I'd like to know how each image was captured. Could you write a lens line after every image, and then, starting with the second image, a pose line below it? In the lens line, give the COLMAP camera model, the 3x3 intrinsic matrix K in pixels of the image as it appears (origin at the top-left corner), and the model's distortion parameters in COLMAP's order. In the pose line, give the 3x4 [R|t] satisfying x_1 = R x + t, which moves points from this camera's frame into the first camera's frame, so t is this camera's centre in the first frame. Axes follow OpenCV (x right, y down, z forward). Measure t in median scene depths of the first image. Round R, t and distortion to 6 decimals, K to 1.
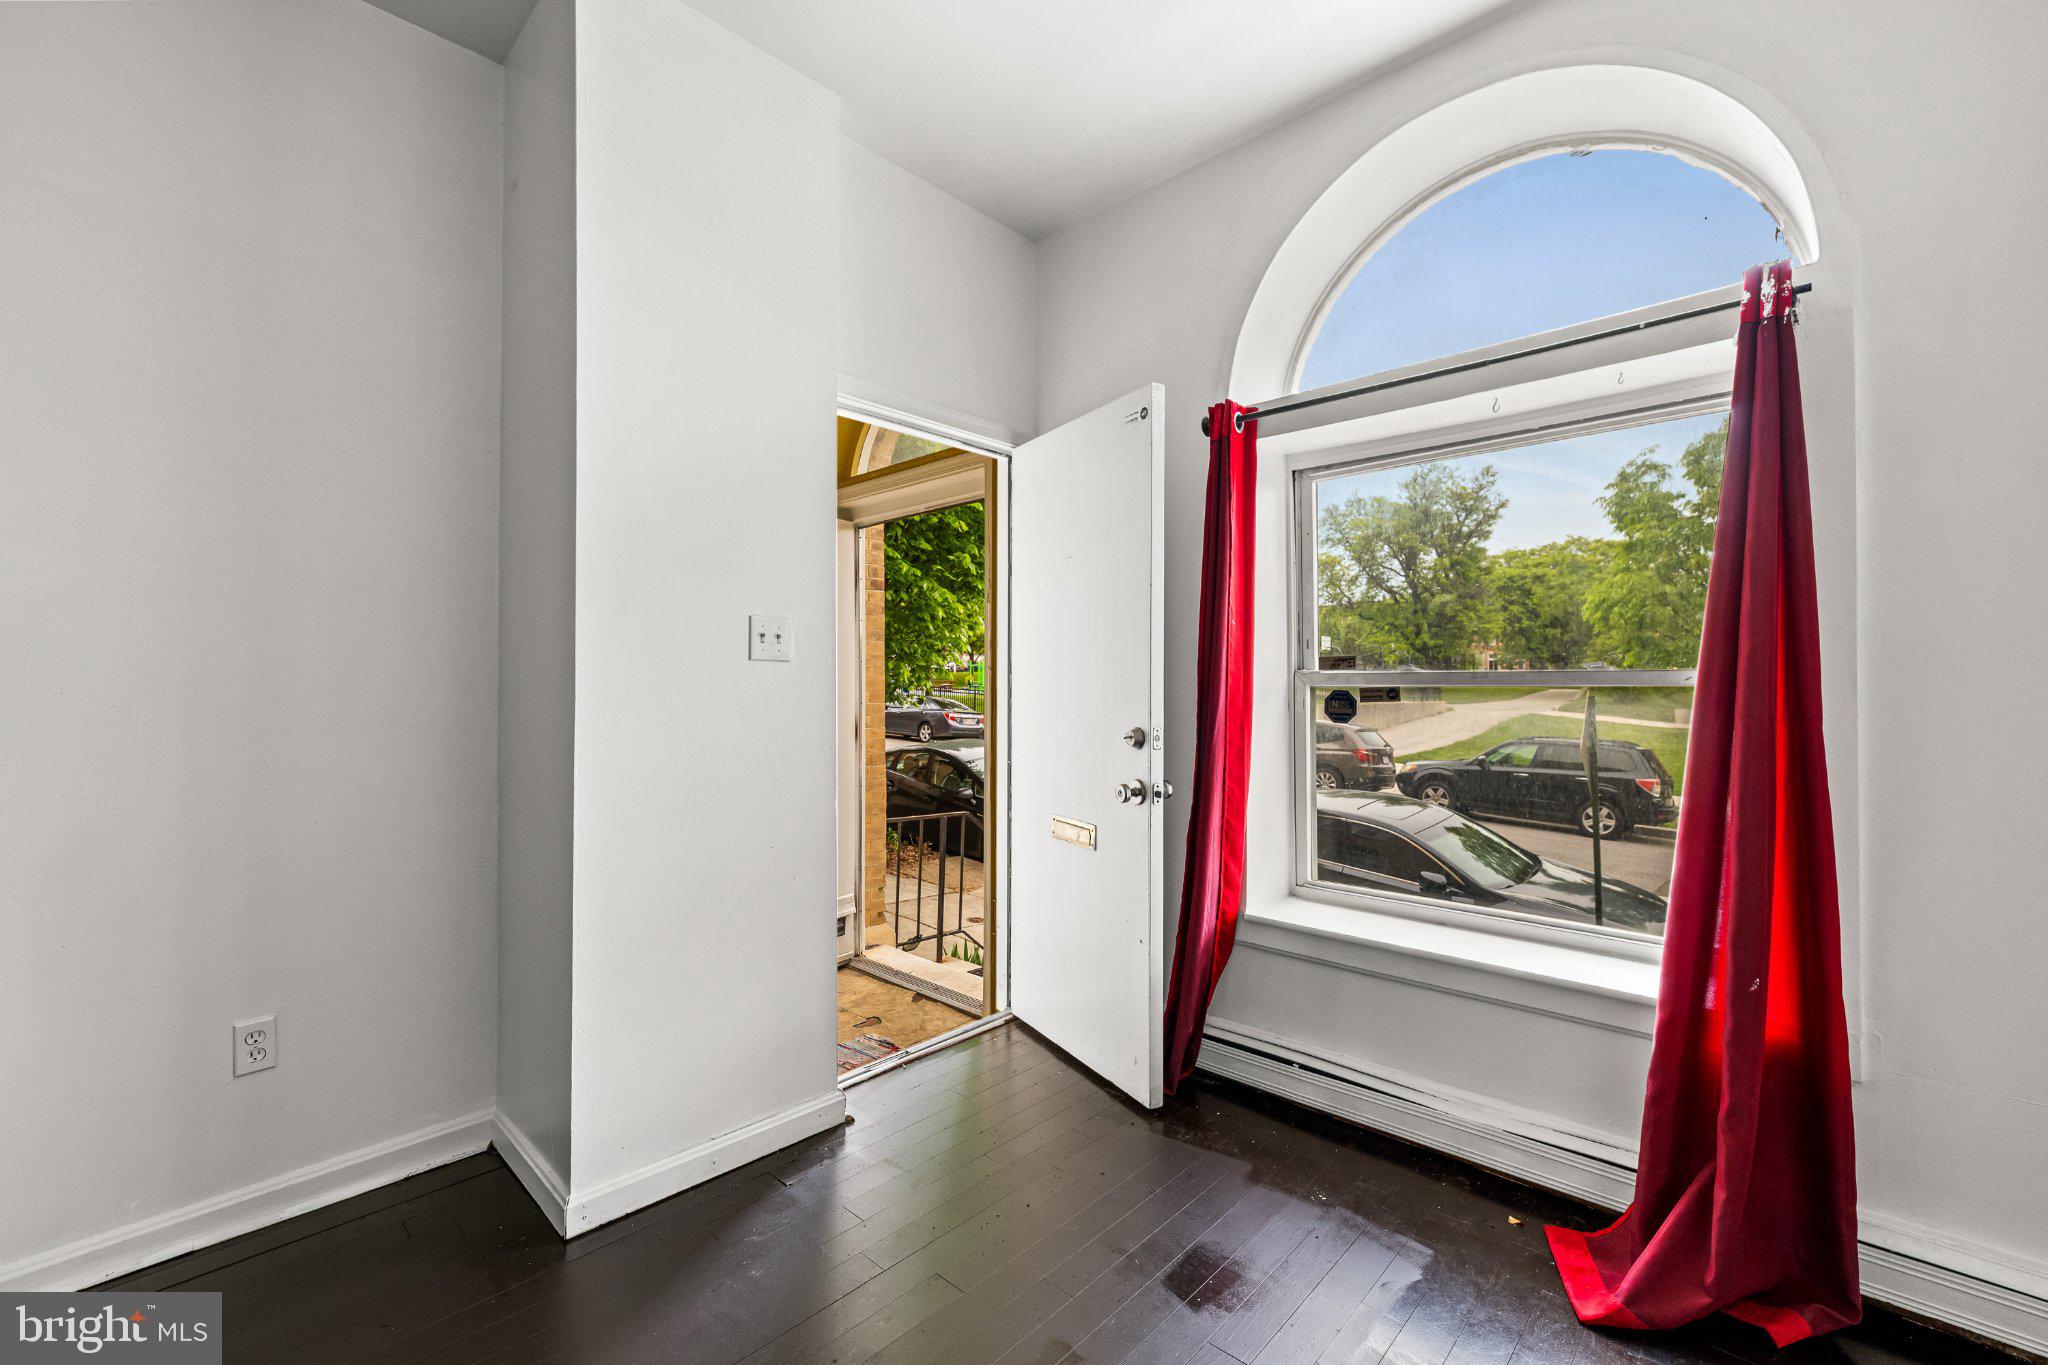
lens RADIAL K [[865.6, 0, 1024.6], [0, 865.6, 676.8], [0, 0, 1]] dist [-0.001950, 0.005507]
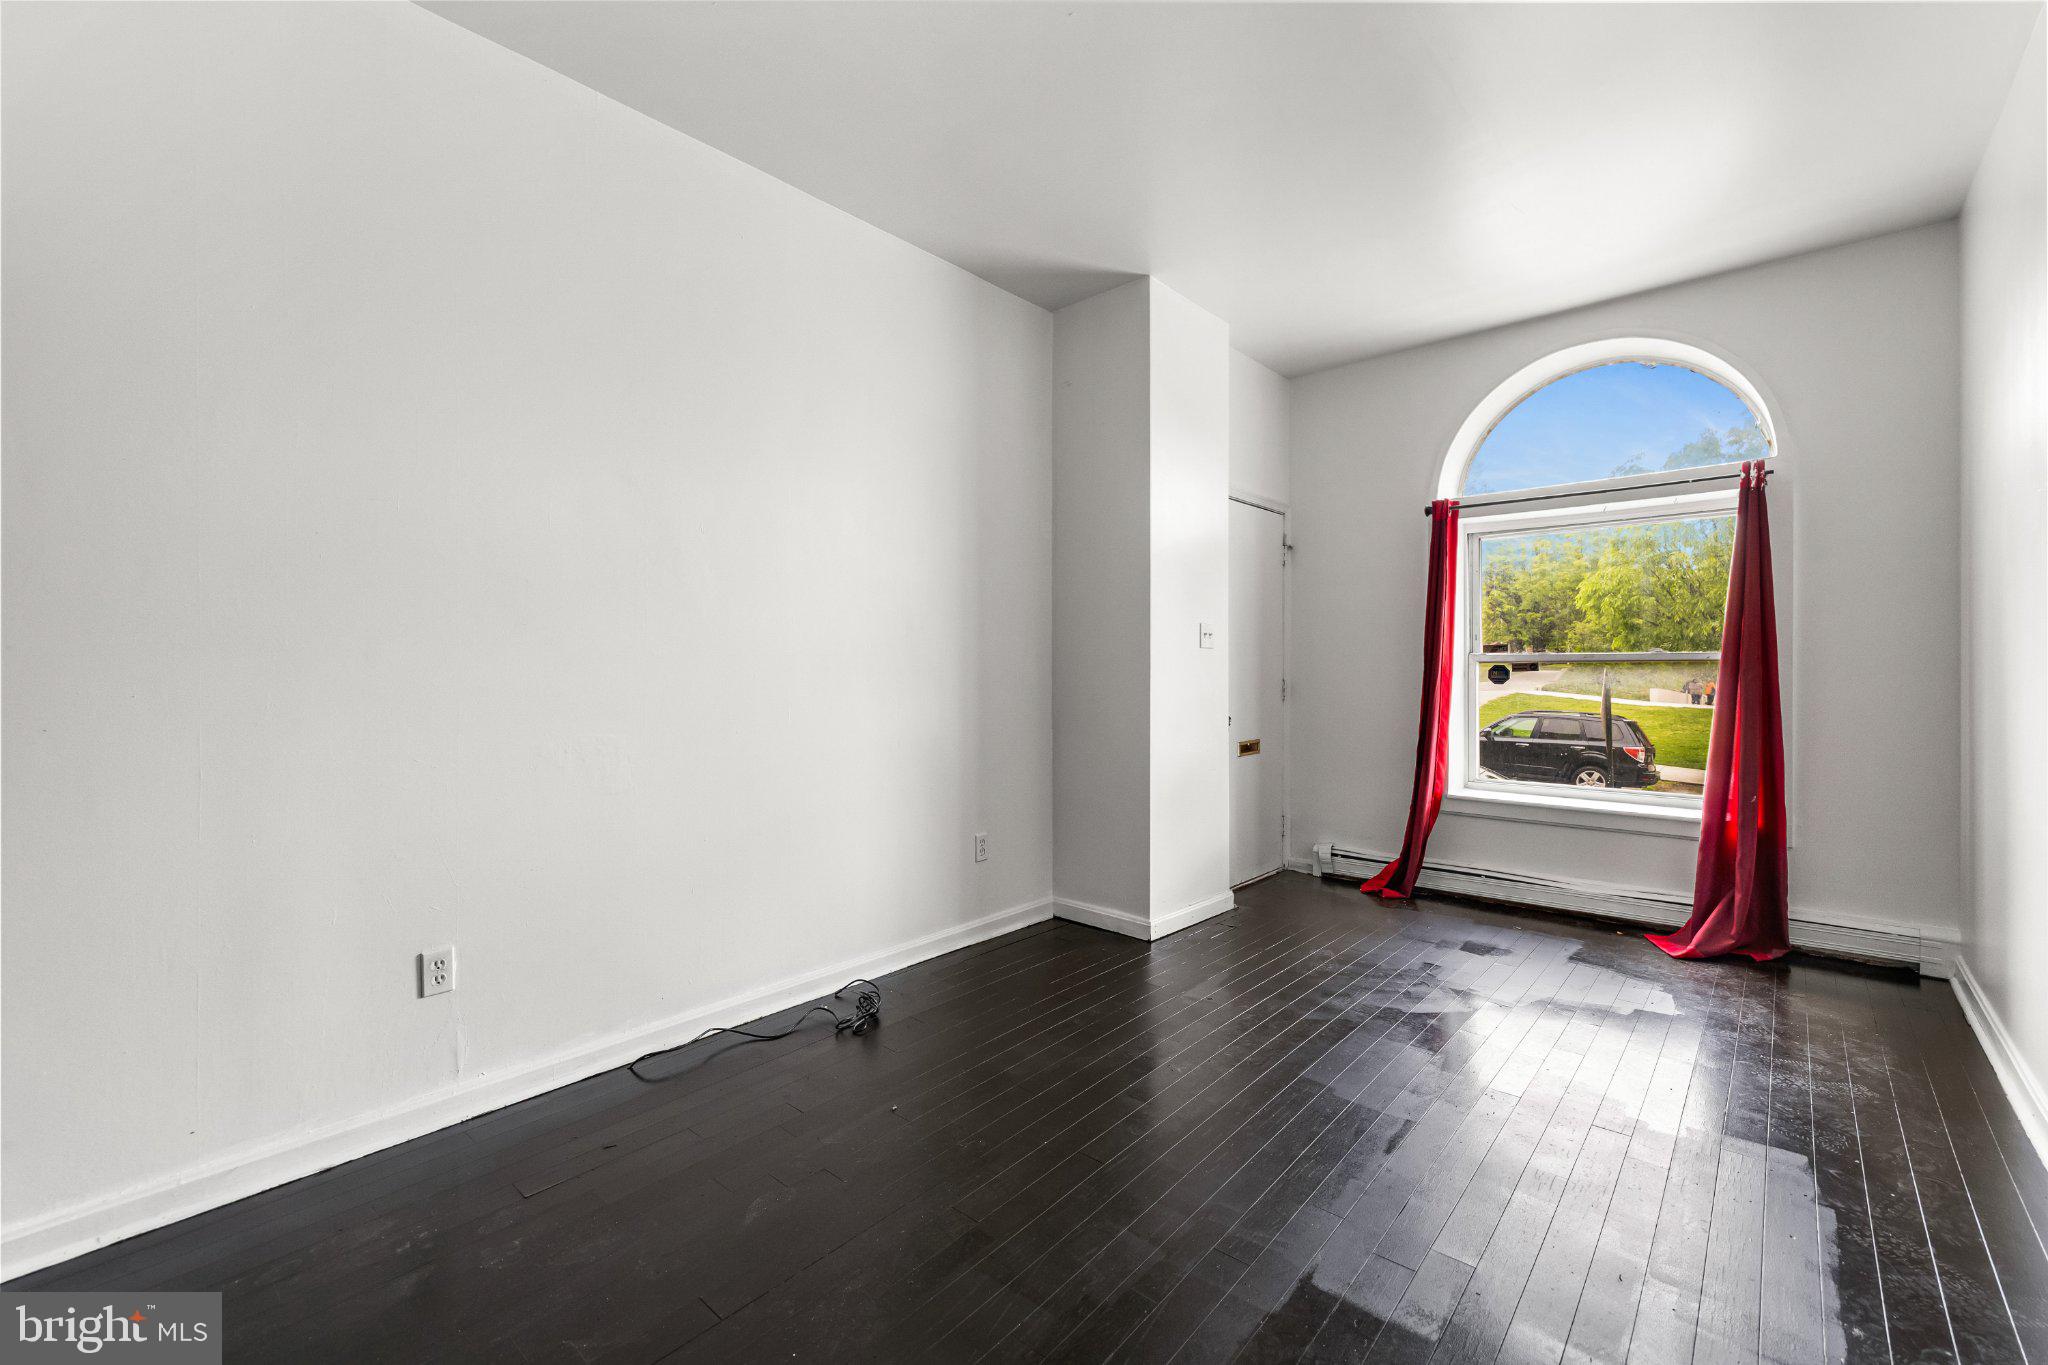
lens RADIAL K [[861.5, 0, 1028.3], [0, 861.5, 673.0], [0, 0, 1]] dist [0.003688, 0.000024]
pose [[0.999692, -0.001816, 0.024744, -0.620746], [0.001430, 0.999877, 0.015607, 0.004667], [-0.024770, -0.015567, 0.999572, -0.688334]]
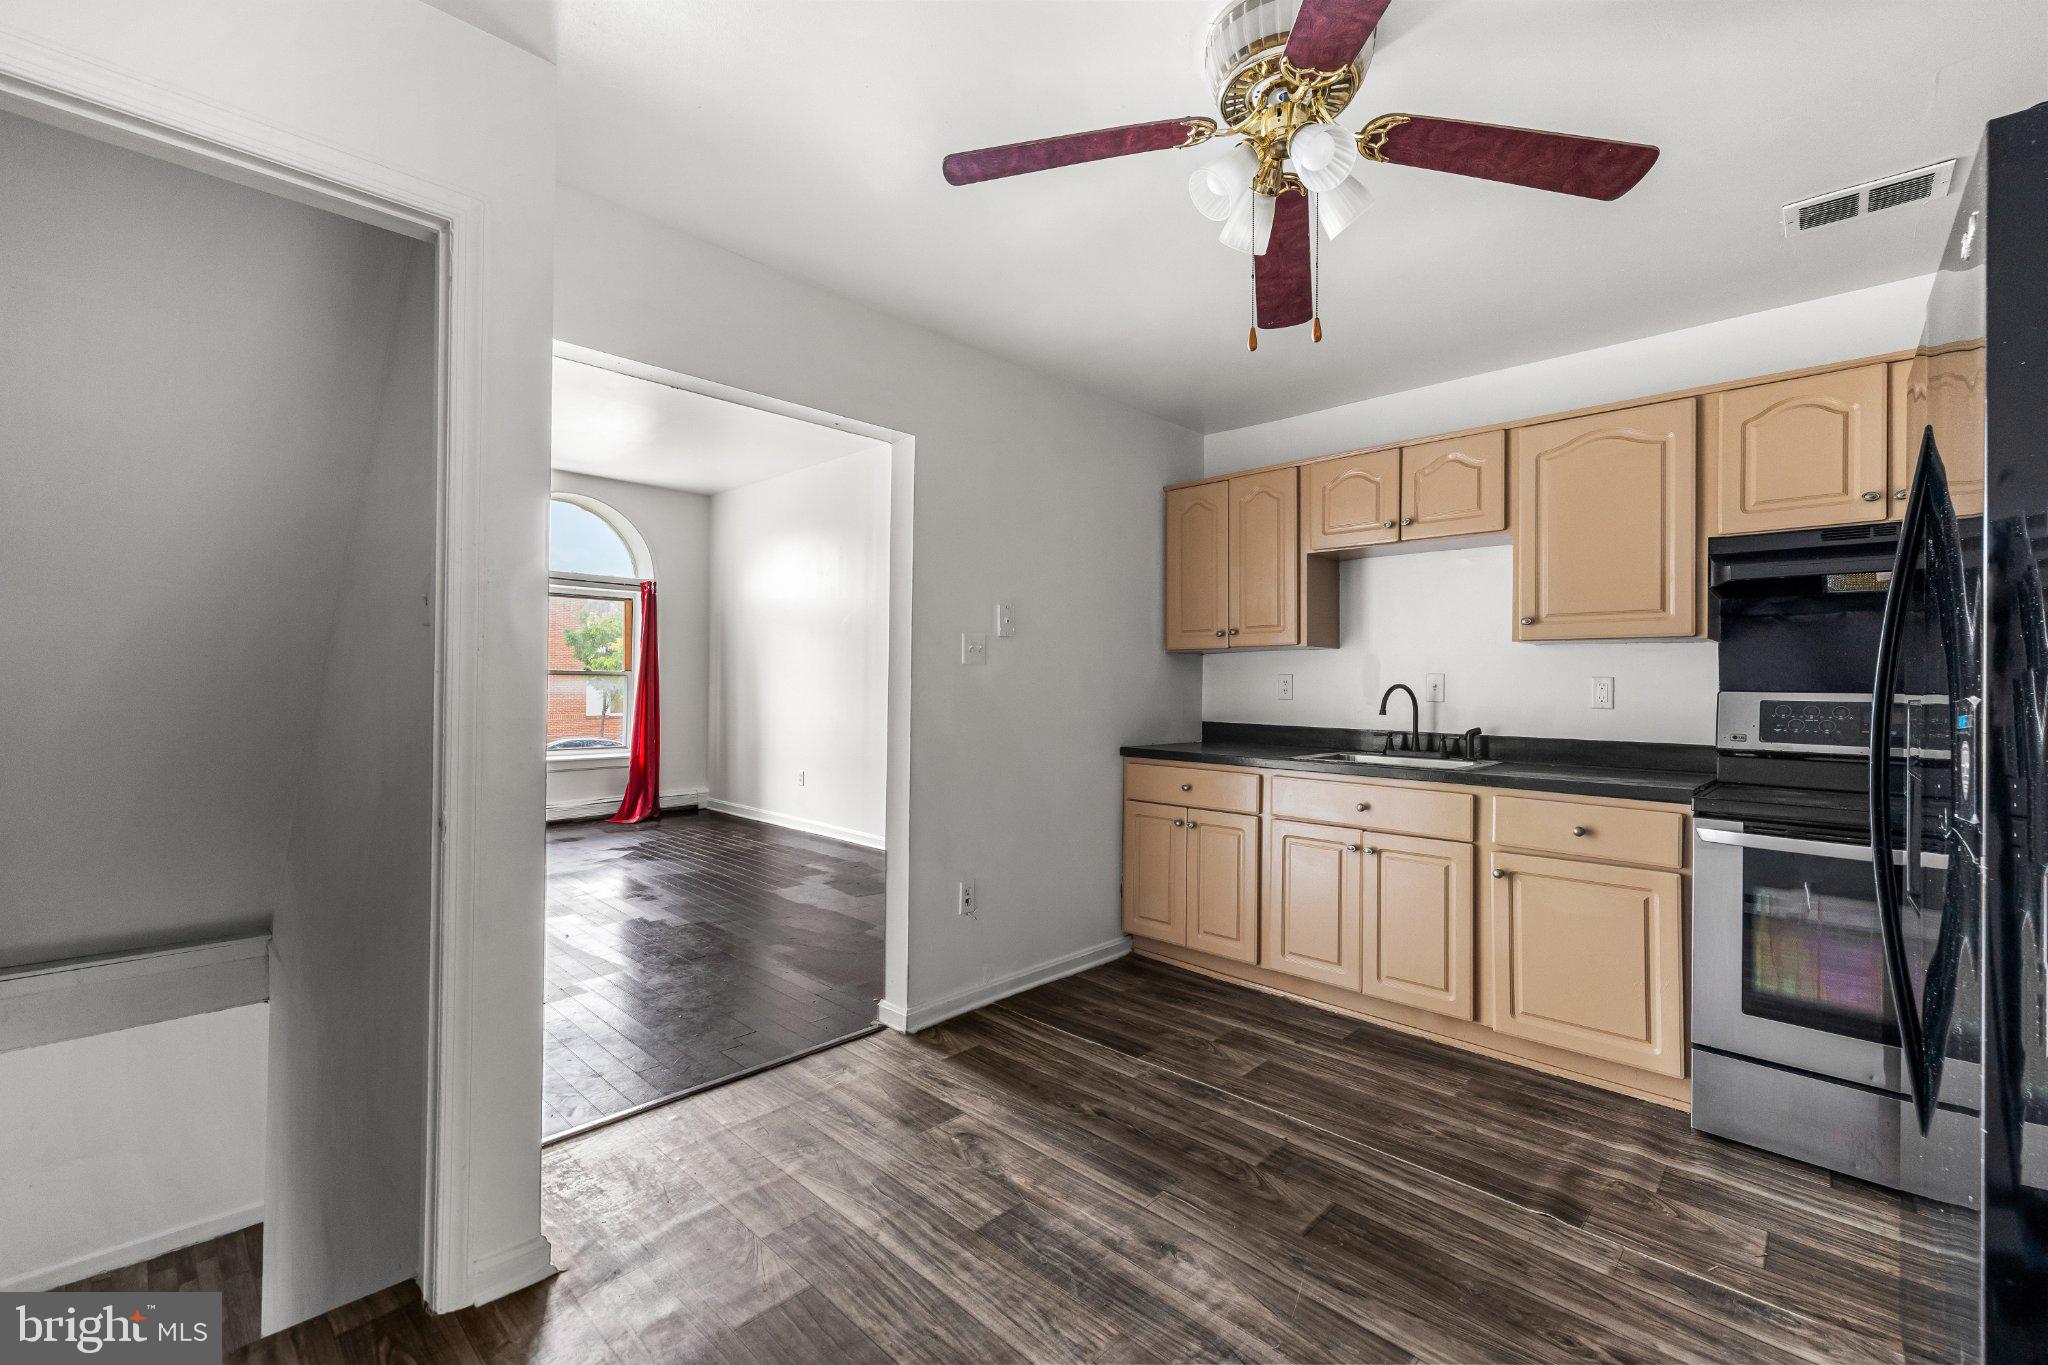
lens RADIAL K [[856.0, 0, 1016.0], [0, 856.0, 681.9], [0, 0, 1]] dist [-0.008457, 0.000172]
pose [[0.027949, -0.001028, 0.999609, -2.271604], [-0.027976, 0.999607, 0.001810, -0.010970], [-0.999218, -0.028016, 0.027909, -0.626535]]
